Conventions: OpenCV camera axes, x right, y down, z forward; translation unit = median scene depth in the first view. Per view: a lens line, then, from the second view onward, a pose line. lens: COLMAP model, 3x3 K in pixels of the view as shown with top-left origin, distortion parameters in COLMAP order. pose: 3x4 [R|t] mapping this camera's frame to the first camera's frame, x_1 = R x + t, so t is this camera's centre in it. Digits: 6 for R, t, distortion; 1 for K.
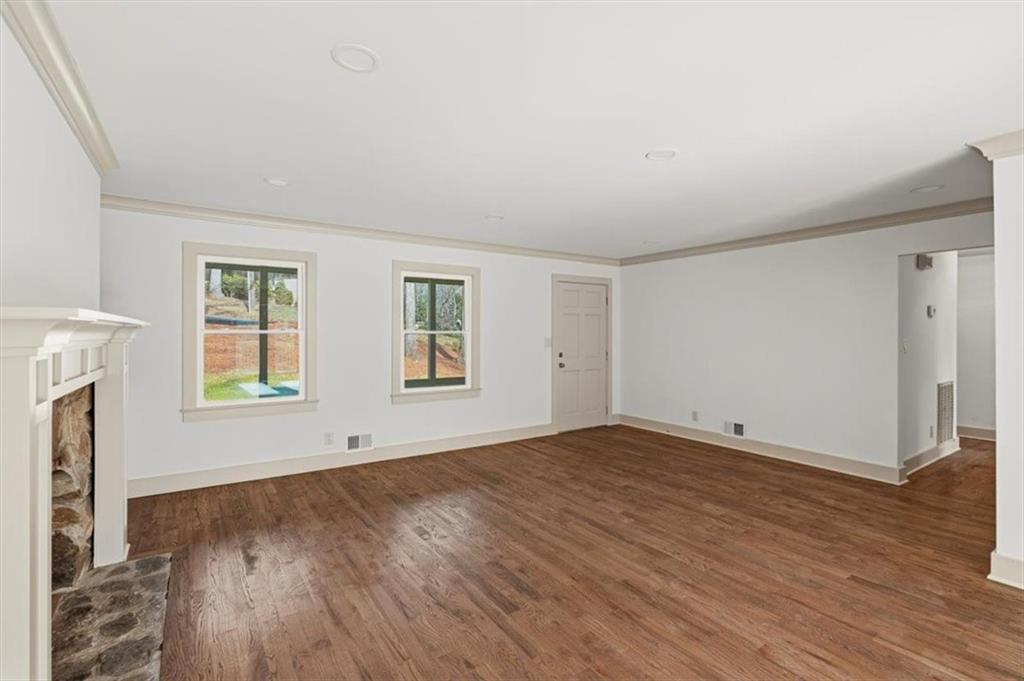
lens RADIAL K [[465.7, 0, 514.0], [0, 465.7, 335.9], [0, 0, 1]] dist [-0.004605, -0.000358]
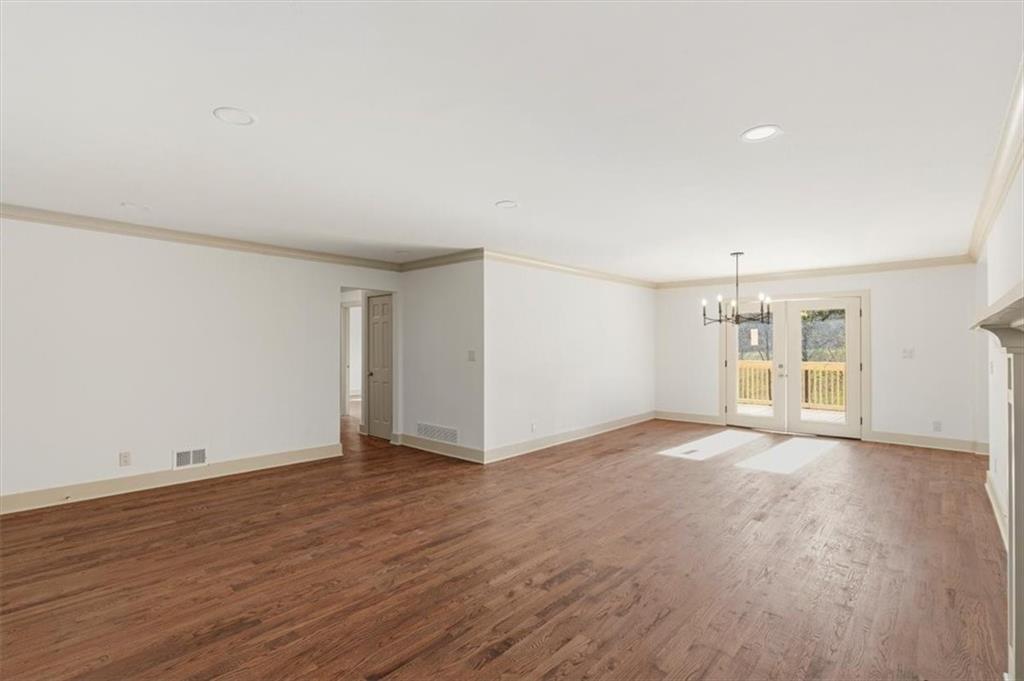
lens RADIAL K [[465.7, 0, 507.5], [0, 465.7, 344.1], [0, 0, 1]] dist [-0.004605, -0.000358]
pose [[-0.219681, 0.004219, 0.975563, -0.700924], [0.003282, 0.999988, -0.003586, 0.001674], [-0.975566, 0.002414, -0.219692, 0.947332]]
